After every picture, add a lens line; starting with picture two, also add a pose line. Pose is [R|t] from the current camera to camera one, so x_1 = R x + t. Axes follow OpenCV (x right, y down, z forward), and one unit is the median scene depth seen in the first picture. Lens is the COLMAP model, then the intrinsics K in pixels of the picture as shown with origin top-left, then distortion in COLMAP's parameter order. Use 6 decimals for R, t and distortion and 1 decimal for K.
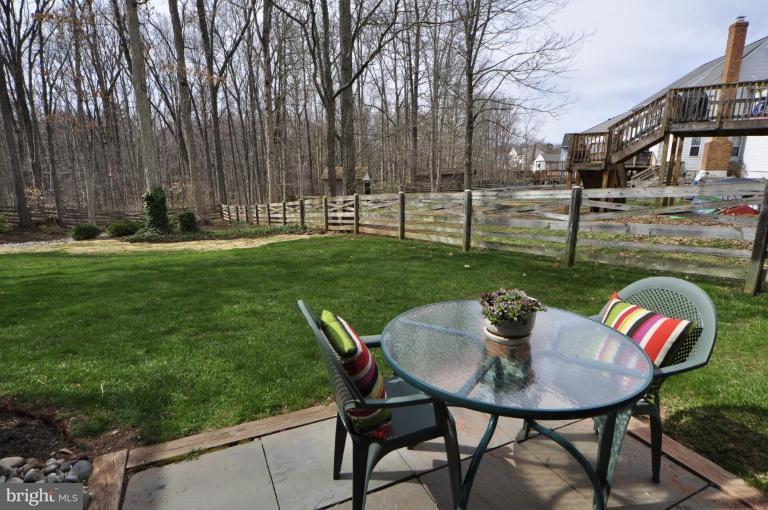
lens RADIAL K [[411.7, 0, 383.7], [0, 411.7, 256.5], [0, 0, 1]] dist [-0.016474, 0.004478]
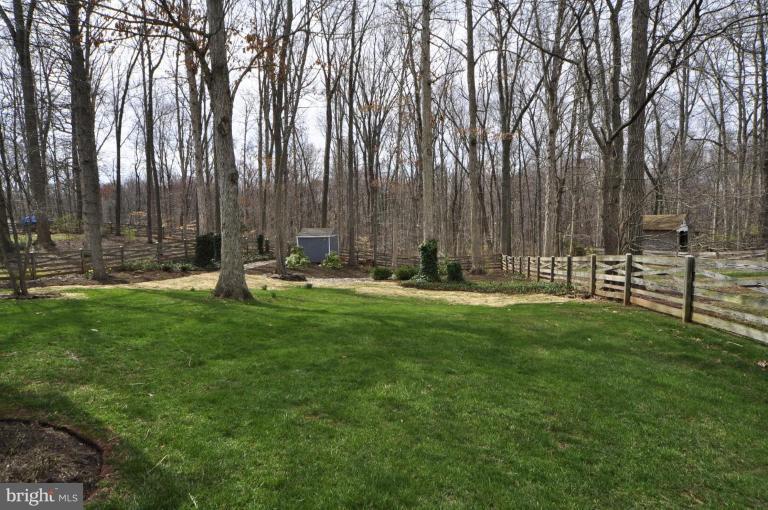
lens RADIAL K [[411.7, 0, 382.5], [0, 411.7, 251.8], [0, 0, 1]] dist [-0.016474, 0.004478]
pose [[0.765754, 0.036817, -0.642079, 0.060021], [-0.117787, 0.989502, -0.083736, -0.028292], [0.632256, 0.139750, 0.762052, 0.087918]]
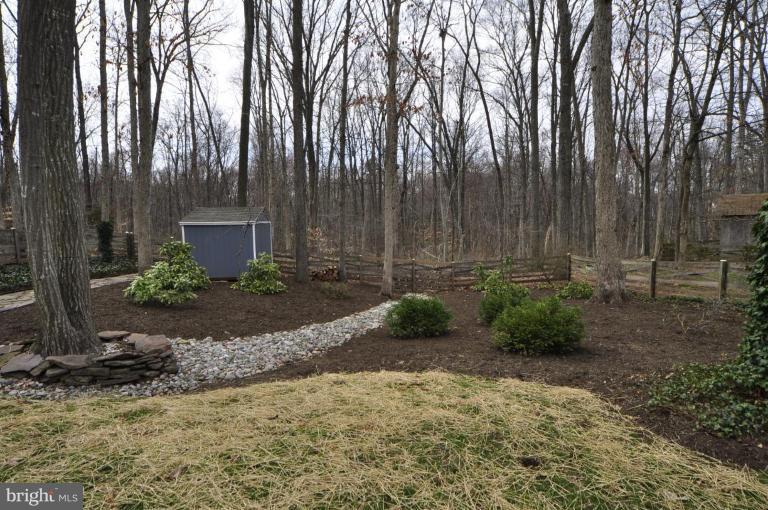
lens RADIAL K [[411.7, 0, 383.7], [0, 411.7, 258.9], [0, 0, 1]] dist [-0.016474, 0.004478]
pose [[0.873973, 0.036280, -0.484618, -0.731711], [-0.095406, 0.990613, -0.097897, -0.095272], [0.476517, 0.131795, 0.869231, 0.793541]]
